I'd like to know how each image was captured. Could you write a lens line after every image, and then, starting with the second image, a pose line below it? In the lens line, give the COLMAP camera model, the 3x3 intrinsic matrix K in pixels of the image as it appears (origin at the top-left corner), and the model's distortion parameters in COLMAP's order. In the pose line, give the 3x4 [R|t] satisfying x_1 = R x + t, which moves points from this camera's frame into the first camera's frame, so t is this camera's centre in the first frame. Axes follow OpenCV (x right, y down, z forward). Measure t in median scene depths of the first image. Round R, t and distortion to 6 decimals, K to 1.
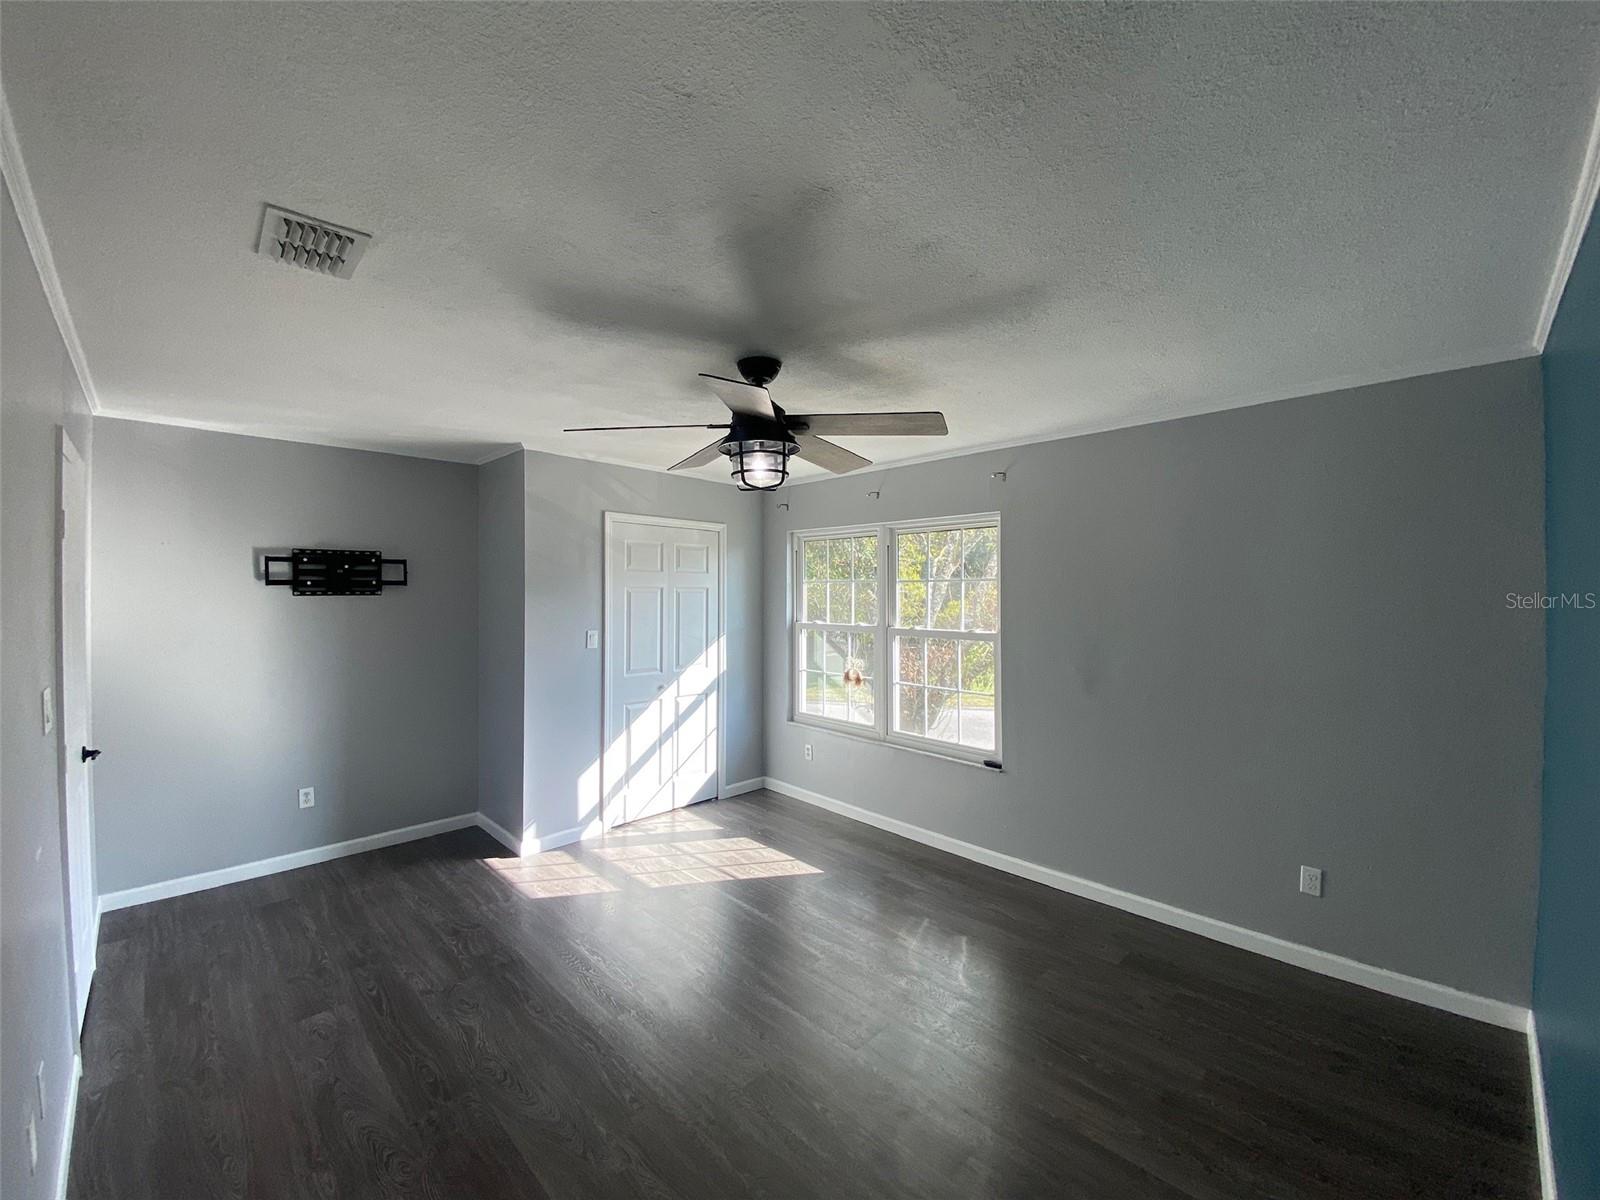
lens RADIAL K [[649.5, 0, 800.0], [0, 649.5, 600.0], [0, 0, 1]] dist [-0.000374, -0.018428]
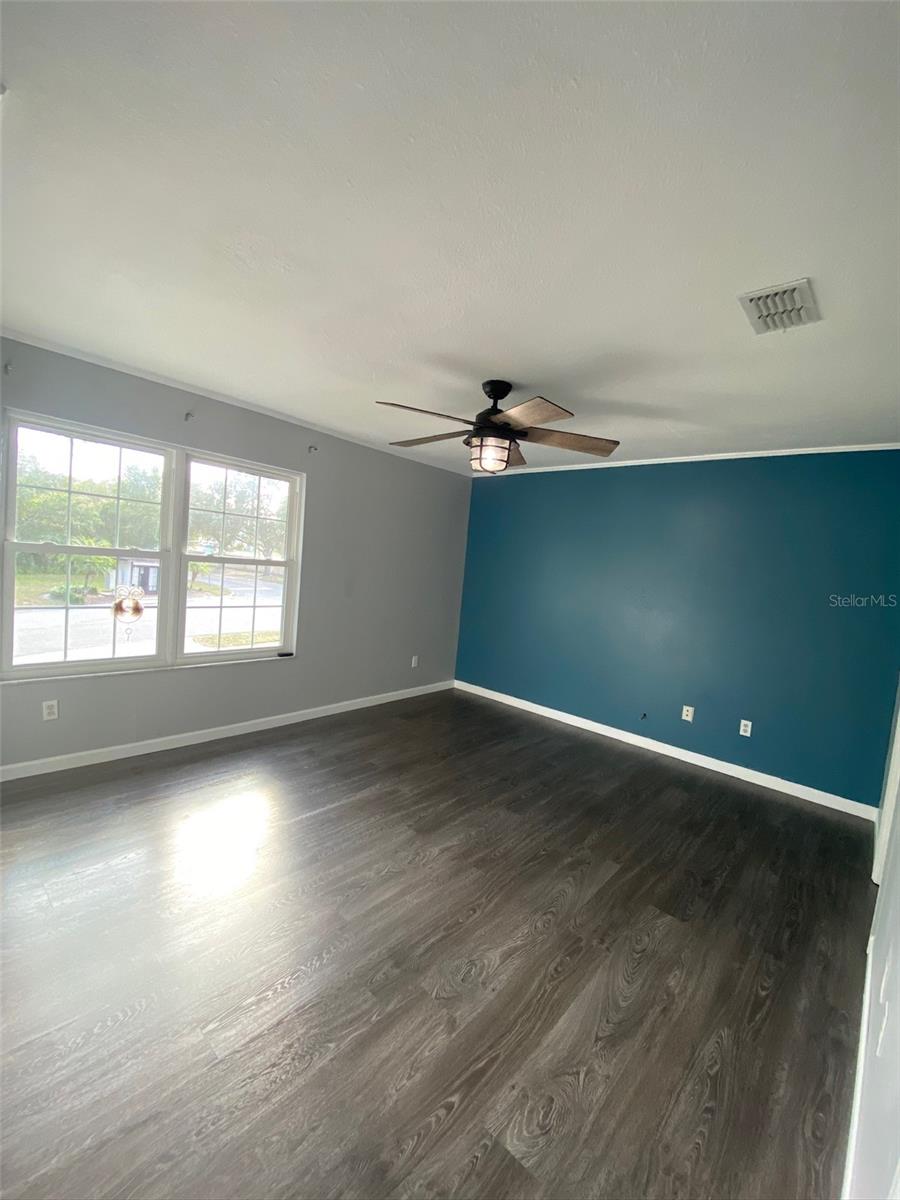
lens RADIAL K [[498.5, 0, 450.0], [0, 498.5, 600.0], [0, 0, 1]] dist [-0.000381, -0.000226]
pose [[-0.066090, -0.096878, 0.993100, -1.228289], [-0.082036, 0.992434, 0.091353, 0.015854], [-0.994436, -0.075432, -0.073538, 1.155402]]
